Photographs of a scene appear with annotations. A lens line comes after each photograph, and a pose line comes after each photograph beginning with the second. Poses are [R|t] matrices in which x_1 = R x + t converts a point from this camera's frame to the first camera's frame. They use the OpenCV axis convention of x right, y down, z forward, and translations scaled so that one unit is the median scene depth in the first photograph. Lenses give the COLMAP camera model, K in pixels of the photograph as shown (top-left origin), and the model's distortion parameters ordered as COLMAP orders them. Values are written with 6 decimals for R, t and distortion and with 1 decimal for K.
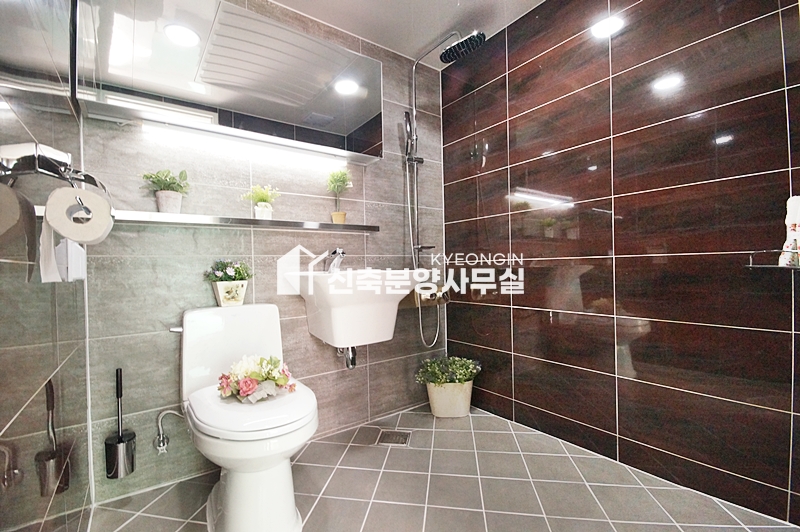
lens RADIAL K [[355.4, 0, 397.4], [0, 355.4, 269.5], [0, 0, 1]] dist [0.010615, 0.000023]
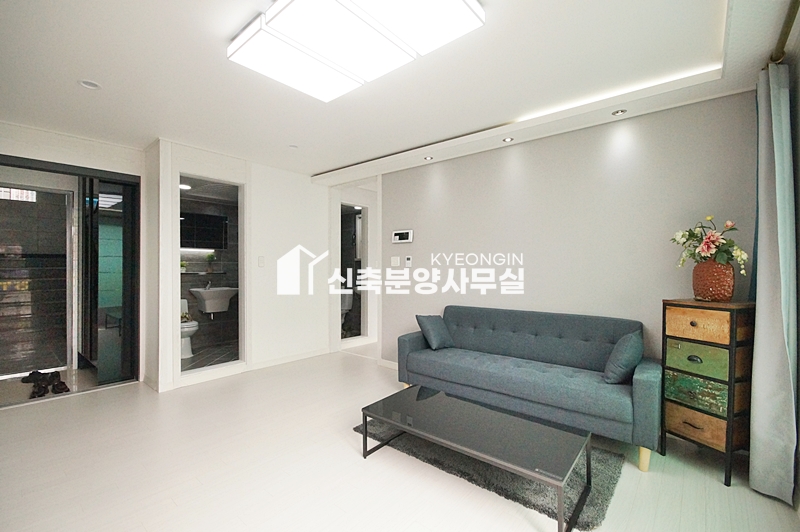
lens RADIAL K [[355.4, 0, 397.4], [0, 355.4, 269.5], [0, 0, 1]] dist [0.010615, 0.000023]
pose [[0.973227, 0.020623, 0.228920, 0.711254], [-0.019076, 0.999778, -0.008967, -0.162857], [-0.229054, 0.004360, 0.973404, -2.375209]]
